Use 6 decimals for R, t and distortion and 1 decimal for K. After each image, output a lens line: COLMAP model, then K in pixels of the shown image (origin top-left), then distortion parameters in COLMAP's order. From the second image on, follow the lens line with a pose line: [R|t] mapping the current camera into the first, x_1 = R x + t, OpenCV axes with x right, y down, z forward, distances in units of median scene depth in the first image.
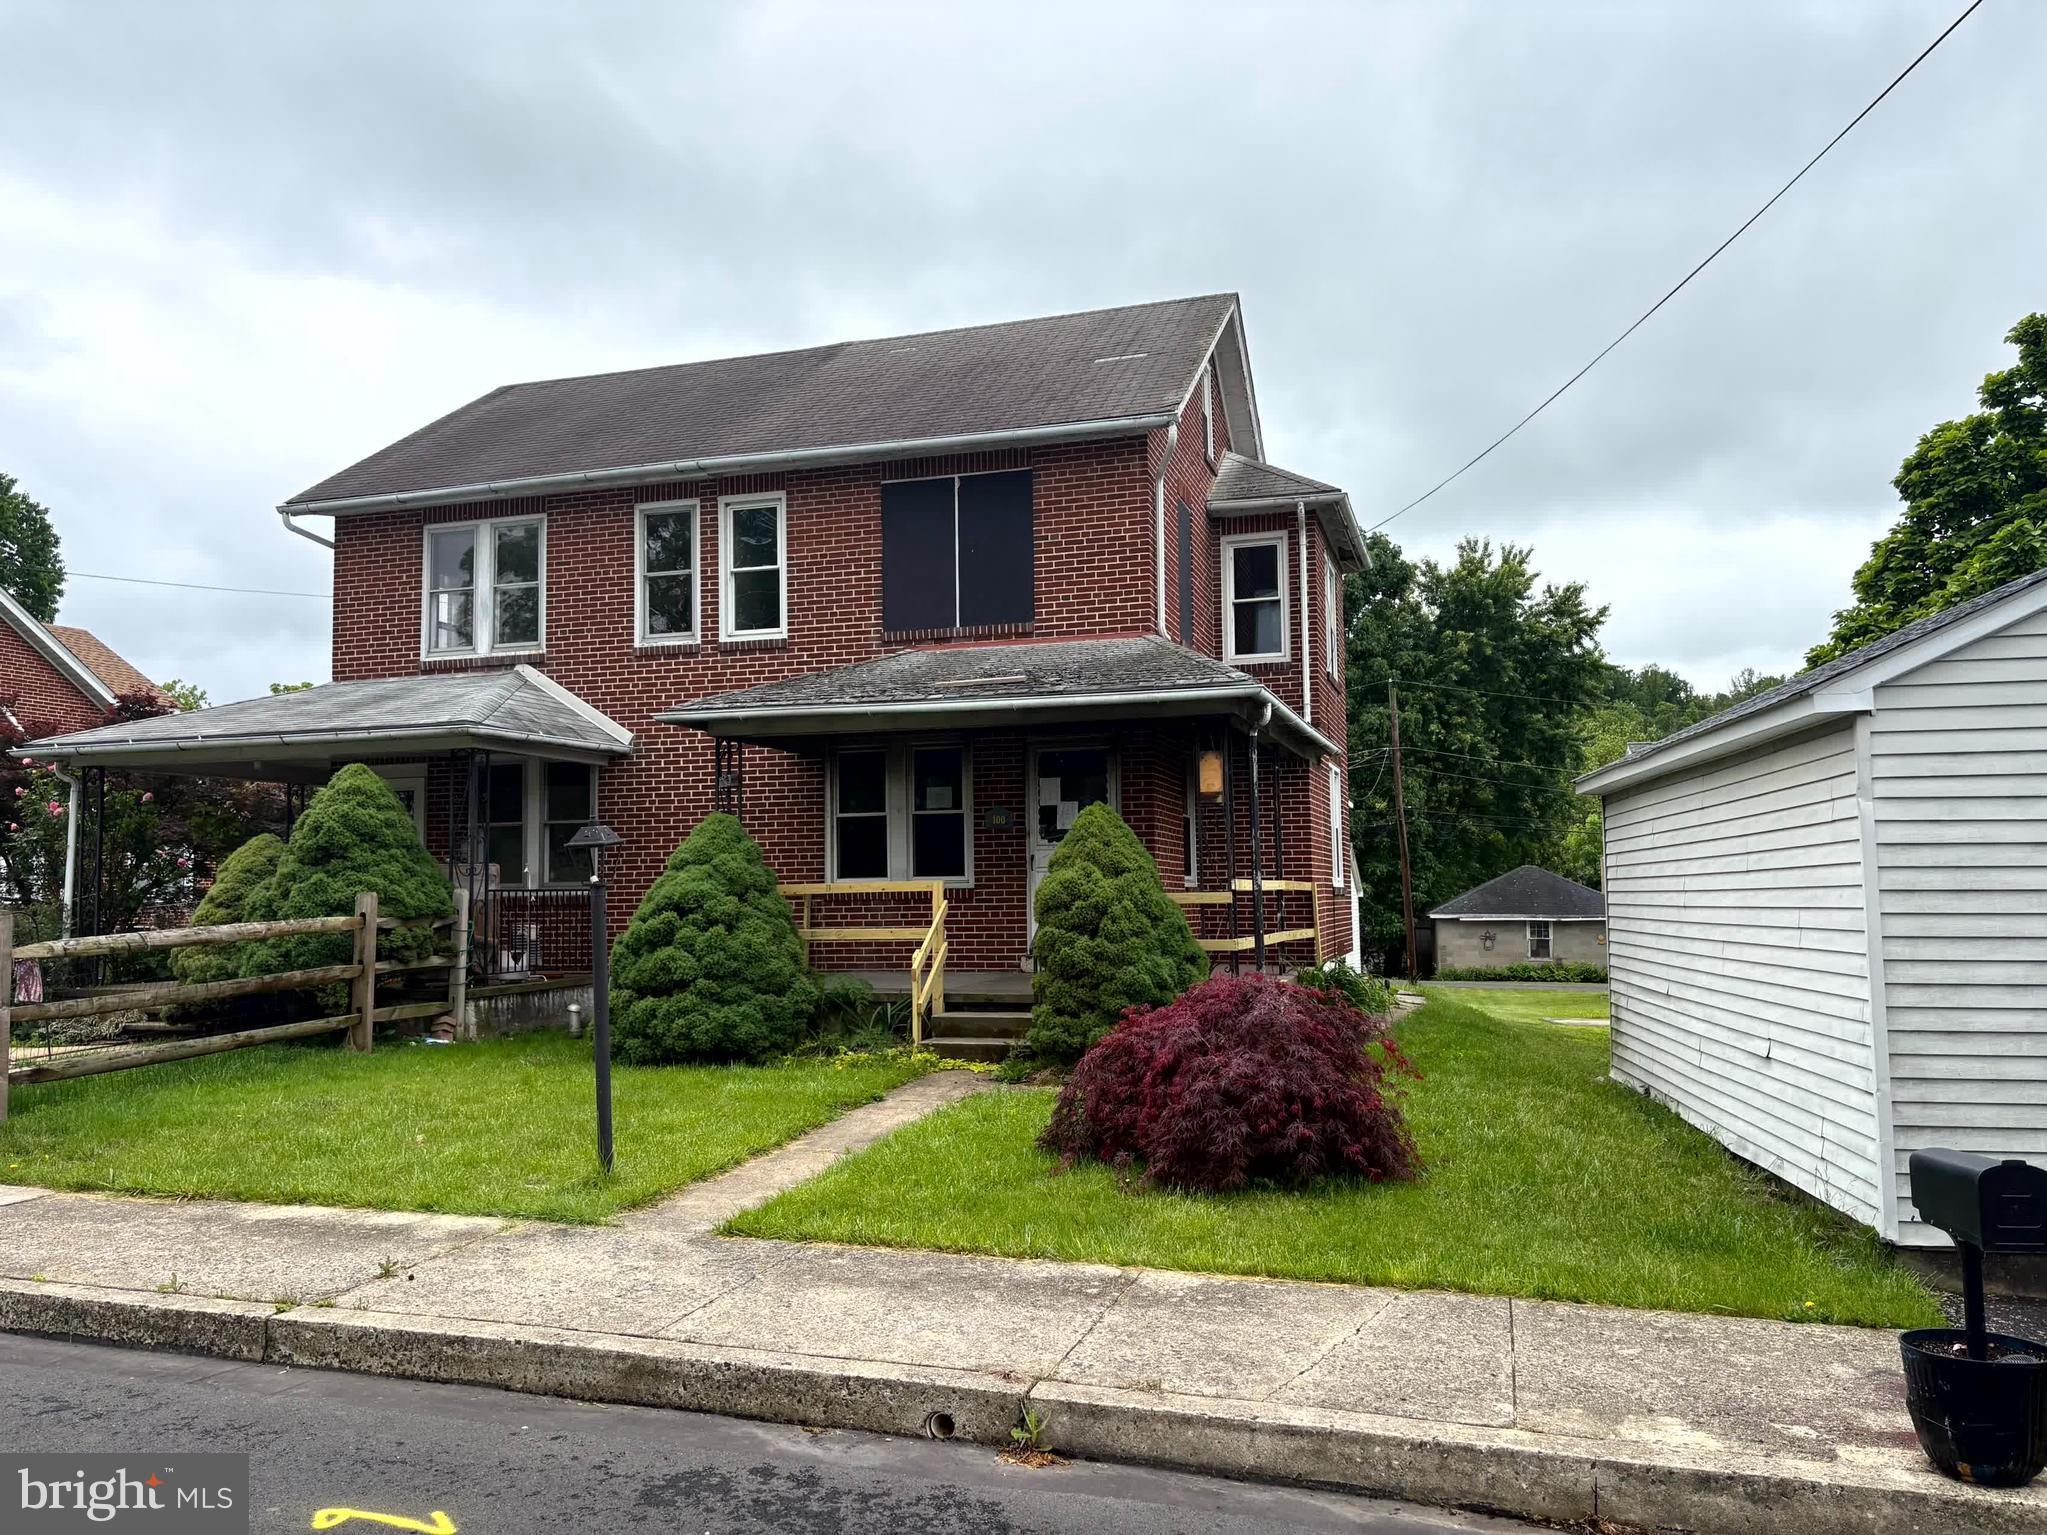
lens RADIAL K [[1539.7, 0, 1019.1], [0, 1539.7, 773.0], [0, 0, 1]] dist [0.043653, -0.038271]
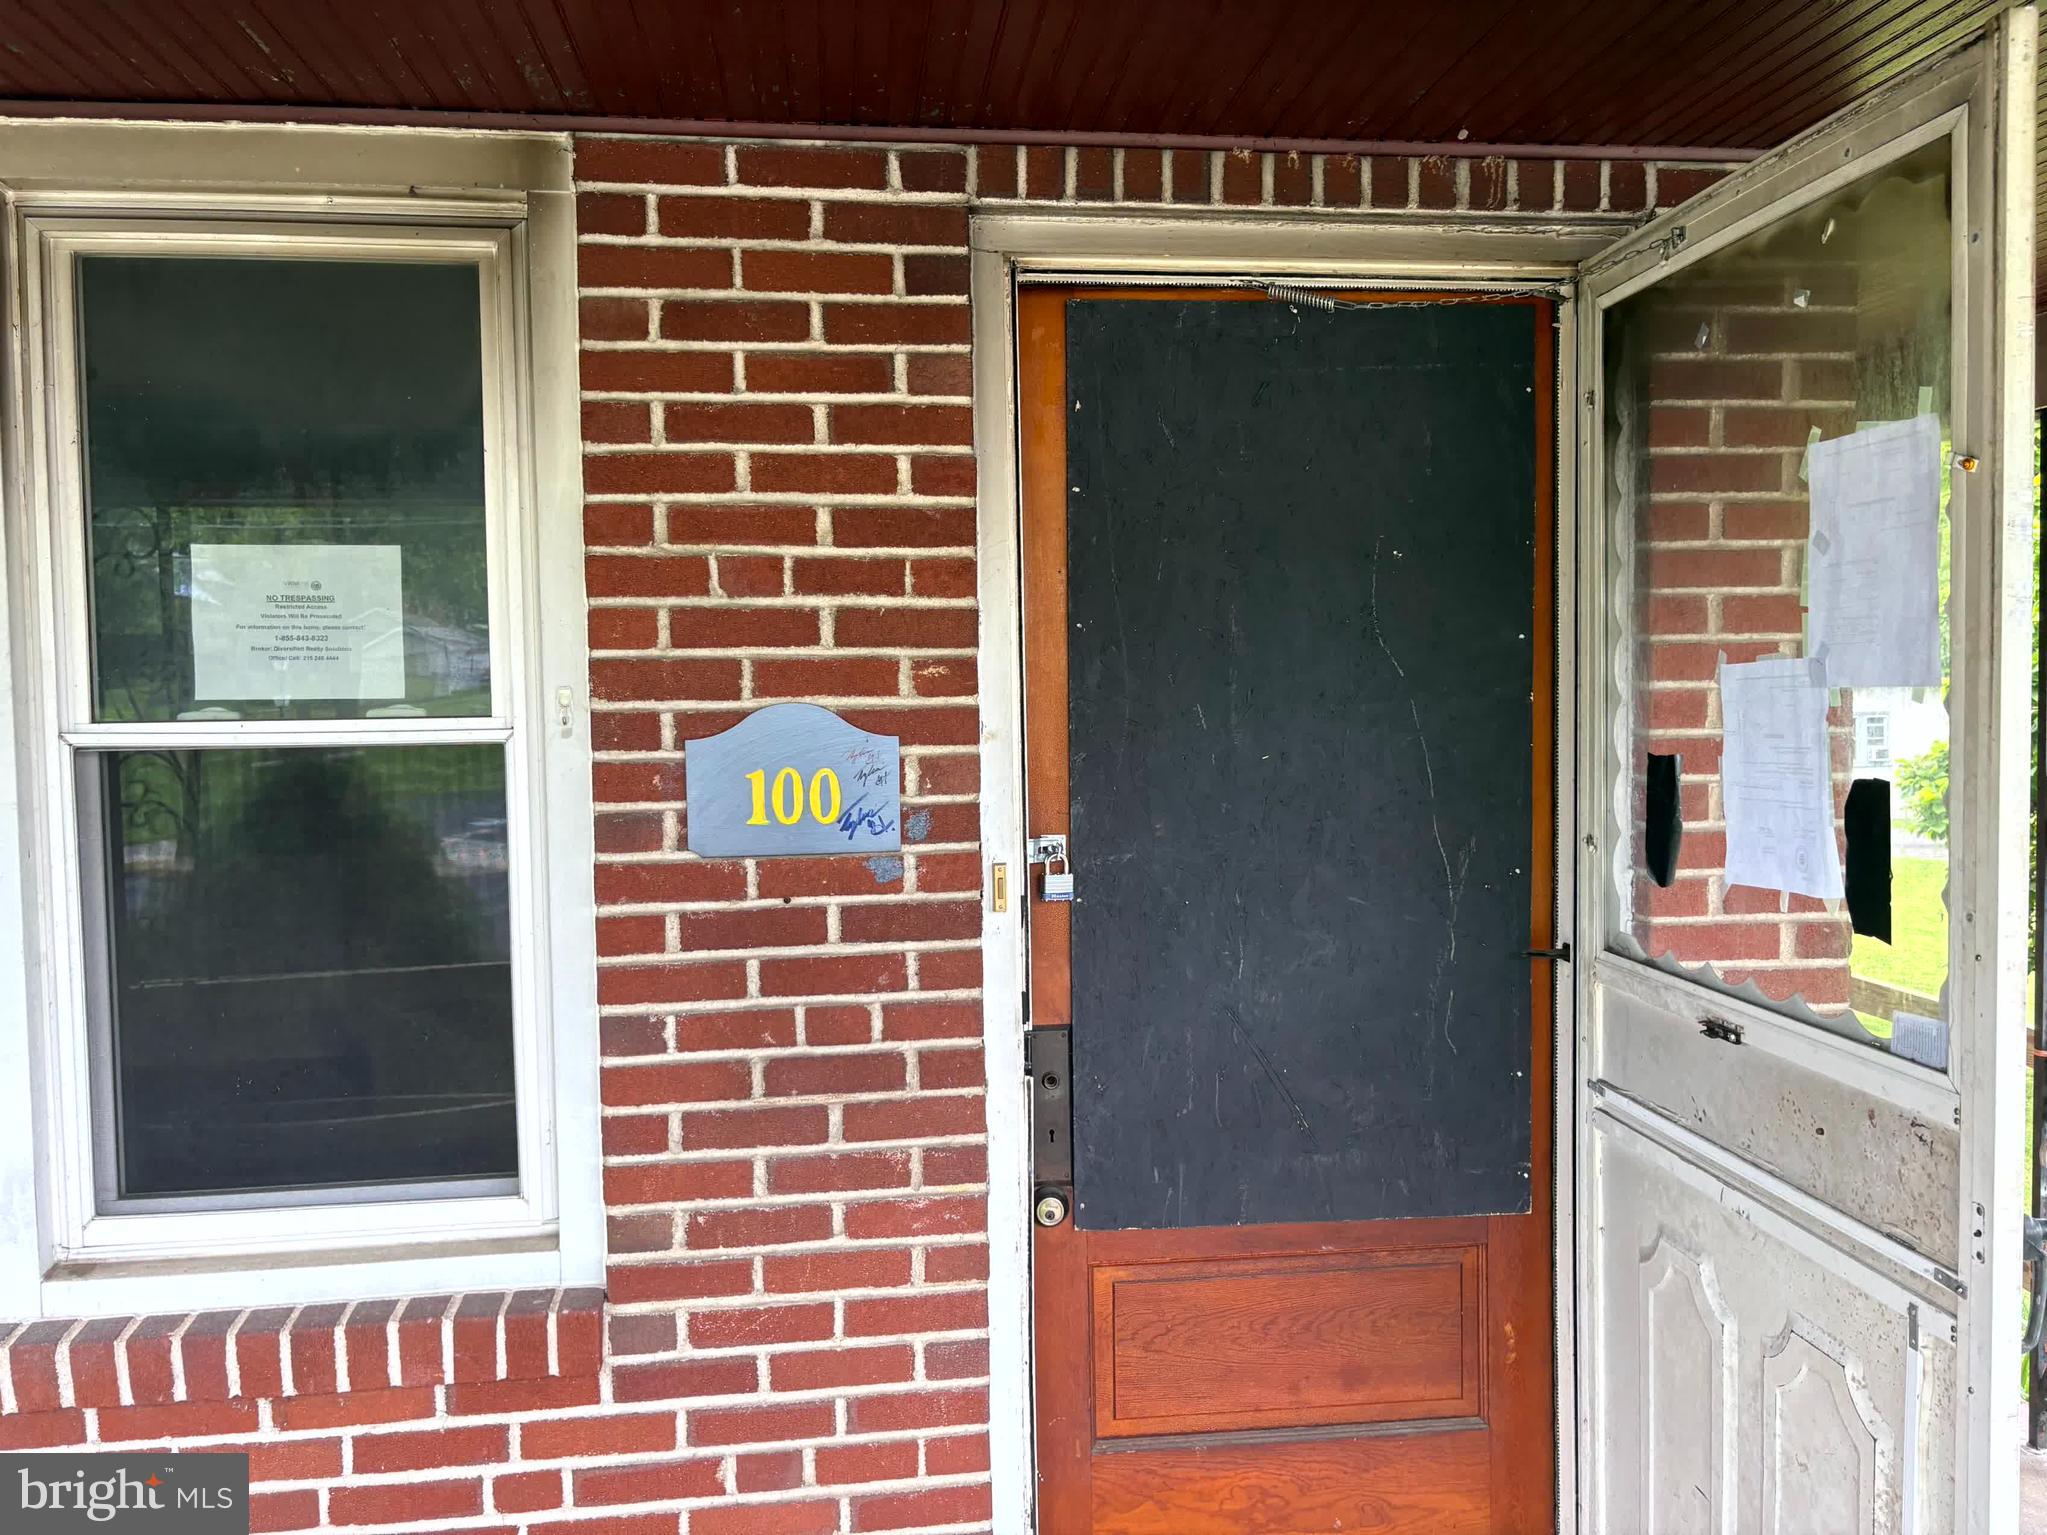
lens RADIAL K [[1539.7, 0, 1032.5], [0, 1539.7, 745.4], [0, 0, 1]] dist [0.043653, -0.038271]
pose [[0.905970, -0.026081, 0.422537, -0.052549], [-0.033193, 0.990651, 0.132319, 0.006576], [-0.422038, -0.133902, 0.896635, 0.874004]]
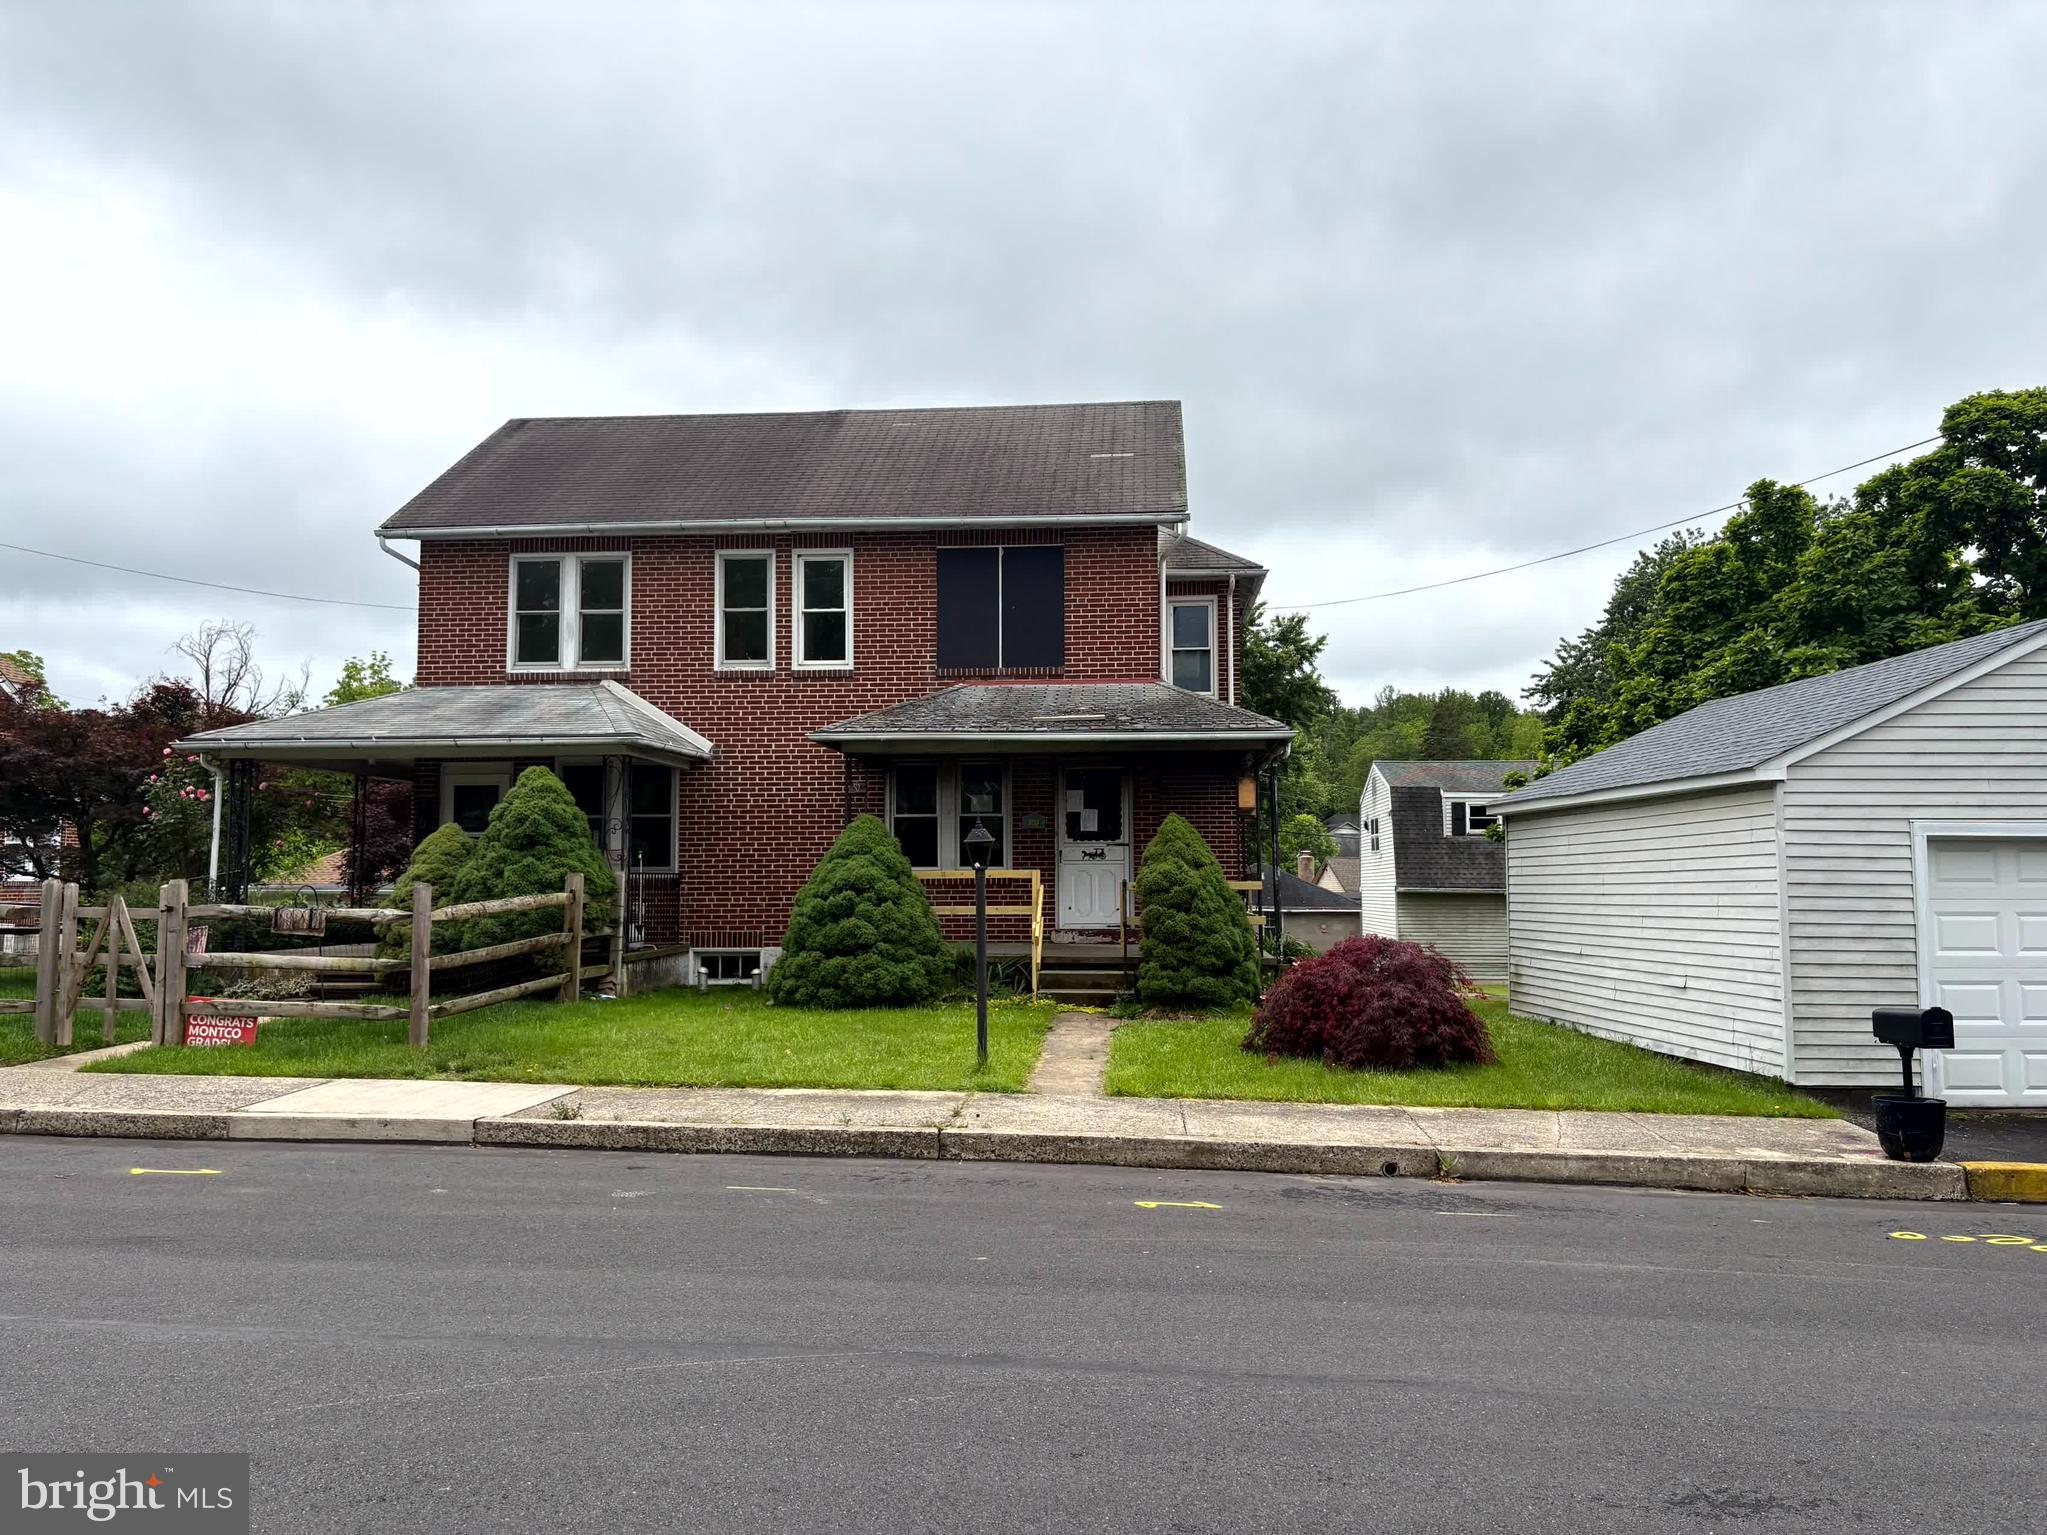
lens RADIAL K [[1539.7, 0, 1018.8], [0, 1539.7, 765.2], [0, 0, 1]] dist [0.043653, -0.038271]
pose [[0.977070, 0.027963, 0.211076, -0.294985], [-0.027924, 0.999605, -0.003168, -0.012207], [-0.211081, -0.002799, 0.977465, -0.232170]]
